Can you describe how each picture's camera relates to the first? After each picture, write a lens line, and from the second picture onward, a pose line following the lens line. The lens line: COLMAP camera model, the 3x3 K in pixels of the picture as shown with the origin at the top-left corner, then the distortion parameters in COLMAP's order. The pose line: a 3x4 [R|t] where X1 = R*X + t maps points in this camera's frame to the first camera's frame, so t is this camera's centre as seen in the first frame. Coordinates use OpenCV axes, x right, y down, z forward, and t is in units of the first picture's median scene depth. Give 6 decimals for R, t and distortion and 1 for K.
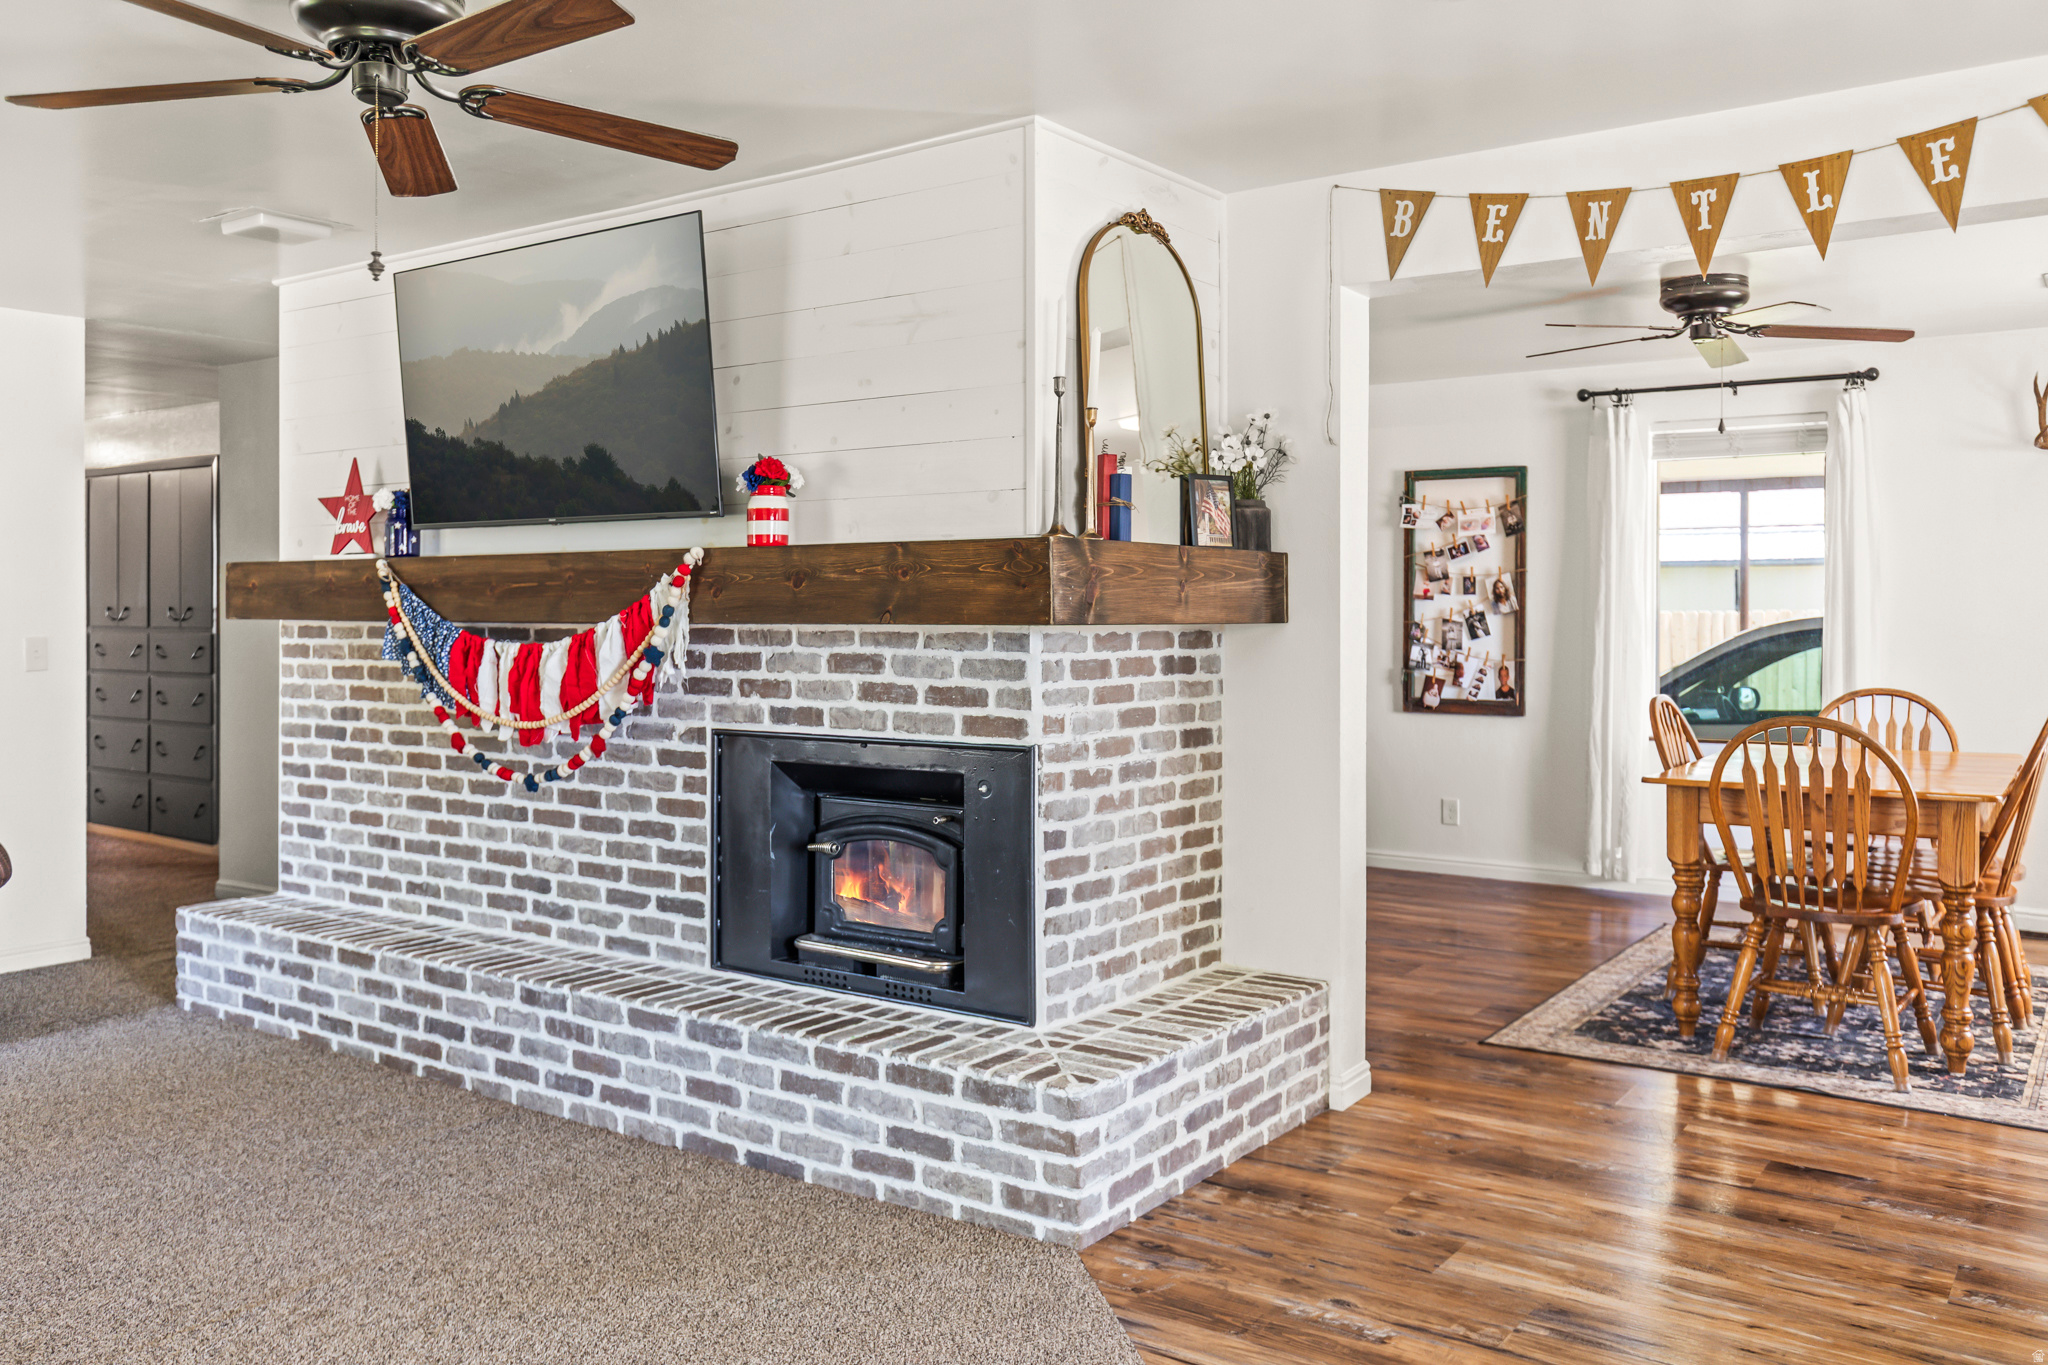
lens RADIAL K [[1615.3, 0, 1023.6], [0, 1615.3, 618.7], [0, 0, 1]] dist [-0.015028, -0.001509]
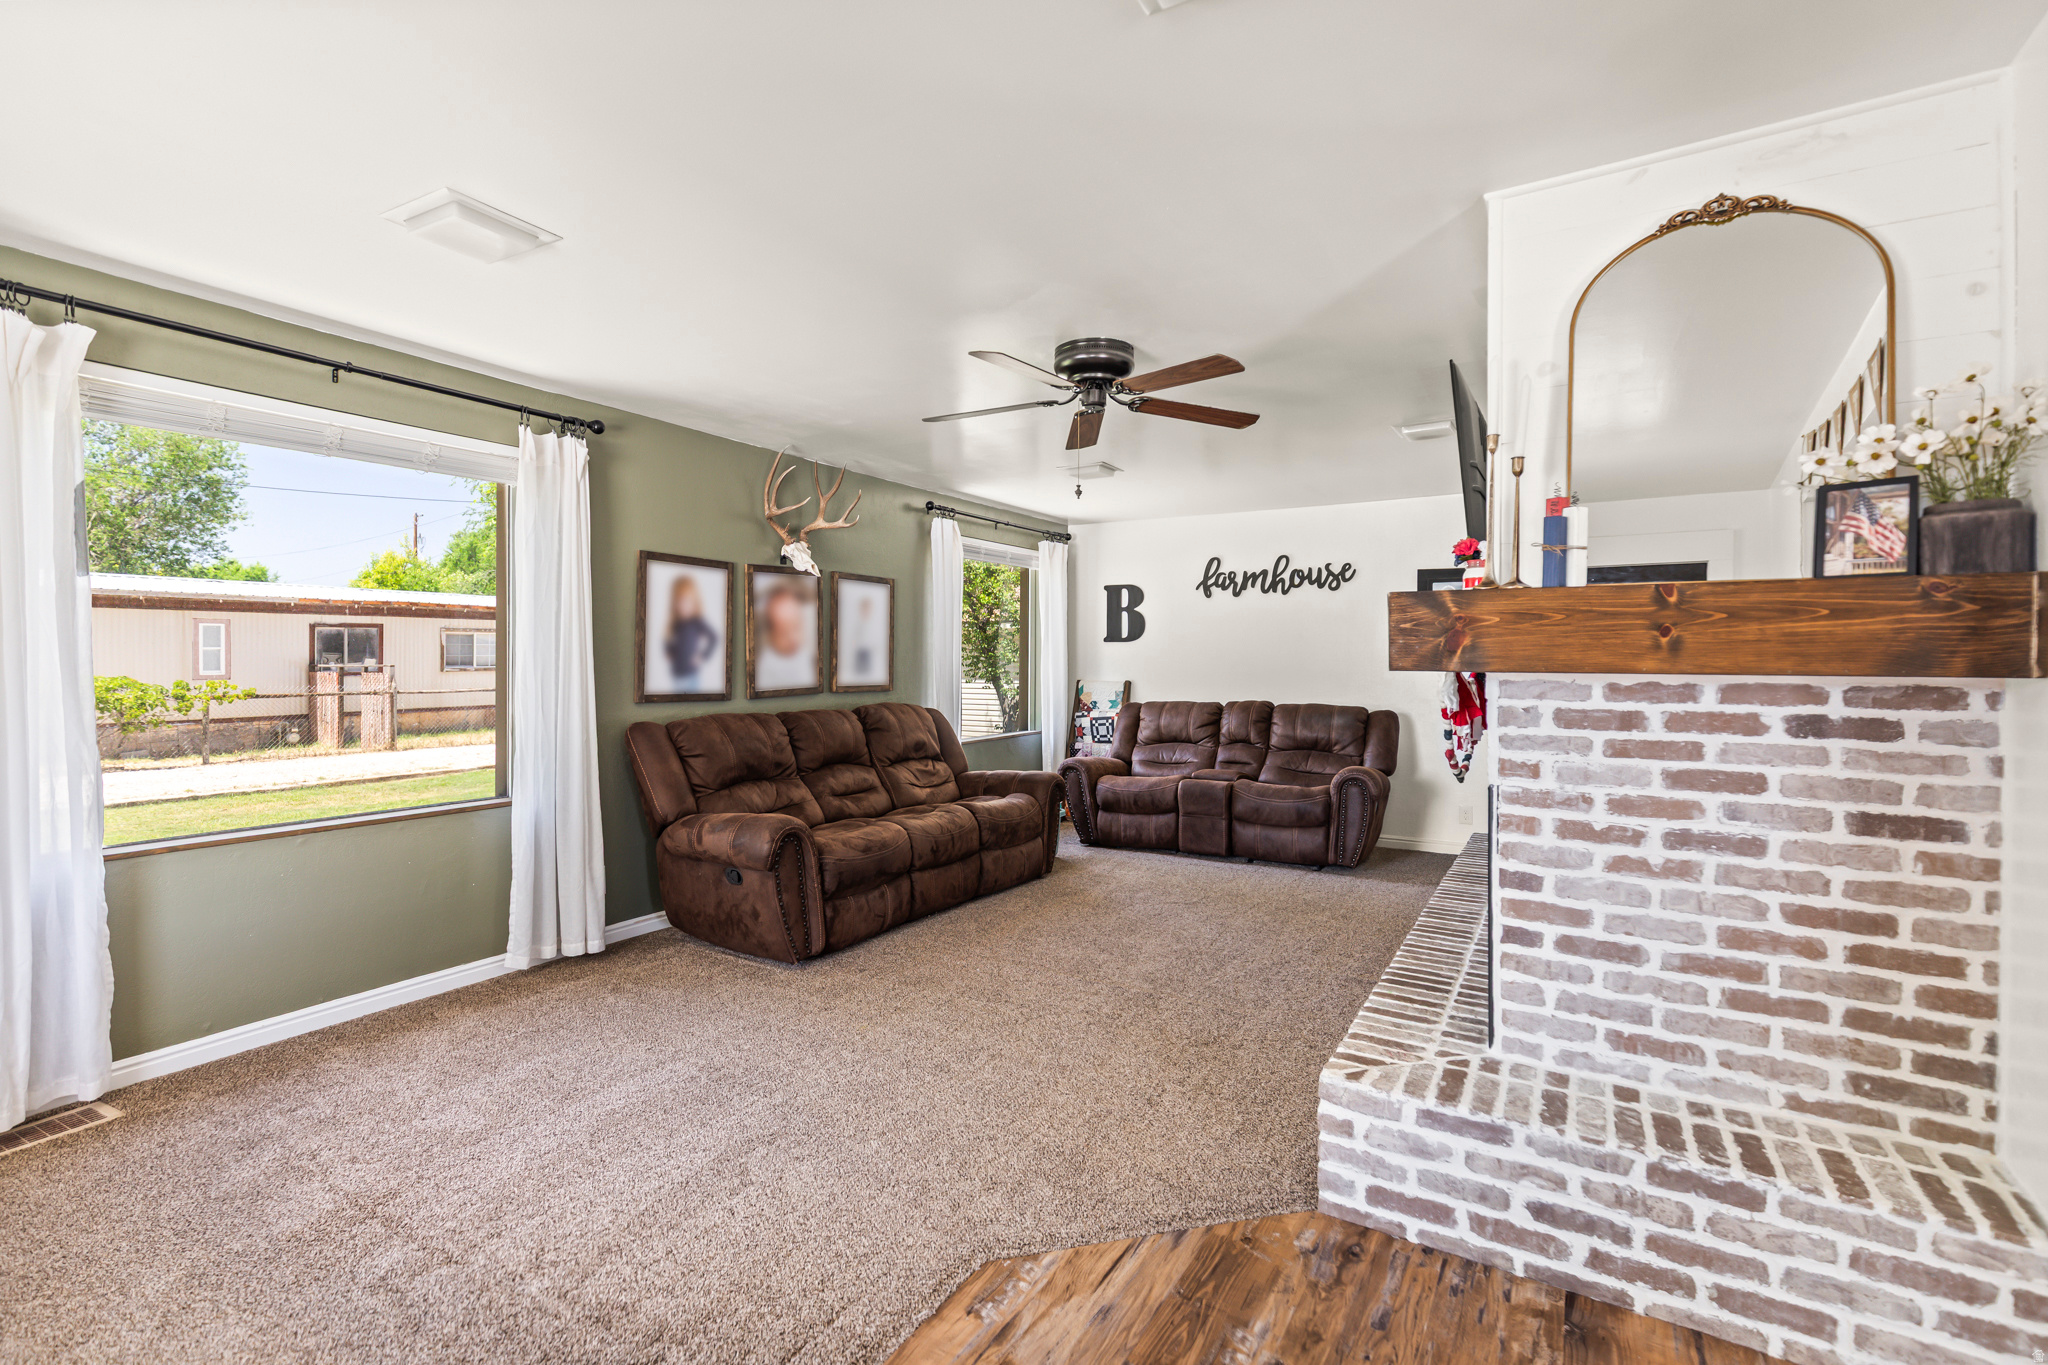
lens RADIAL K [[923.8, 0, 1020.8], [0, 923.8, 673.5], [0, 0, 1]] dist [0.003852, 0.000395]
pose [[0.071514, 0.012780, -0.997358, 0.557672], [-0.010778, 0.999869, 0.012039, 0.000867], [0.997381, 0.009889, 0.071642, 0.607468]]
